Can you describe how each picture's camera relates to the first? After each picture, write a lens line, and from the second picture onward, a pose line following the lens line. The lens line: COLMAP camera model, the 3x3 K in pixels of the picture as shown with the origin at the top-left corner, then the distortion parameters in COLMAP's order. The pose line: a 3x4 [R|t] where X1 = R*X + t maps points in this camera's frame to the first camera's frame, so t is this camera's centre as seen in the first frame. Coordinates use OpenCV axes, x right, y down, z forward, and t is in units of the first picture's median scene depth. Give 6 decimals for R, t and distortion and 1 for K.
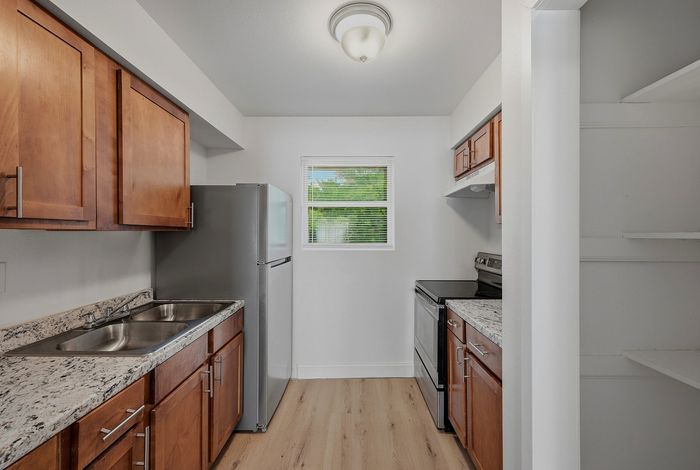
lens RADIAL K [[302.4, 0, 350.0], [0, 302.4, 235.0], [0, 0, 1]] dist [-0.000847, -0.000066]
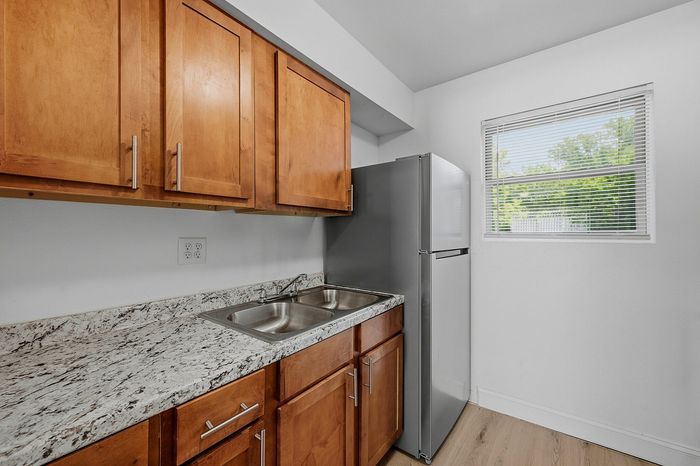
lens RADIAL K [[278.8, 0, 352.4], [0, 278.8, 232.6], [0, 0, 1]] dist [-0.000809, -0.000219]
pose [[0.803025, -0.006211, -0.595913, -0.002779], [-0.003469, 0.999880, -0.015096, 0.072271], [0.595935, 0.014189, 0.802907, 0.393366]]
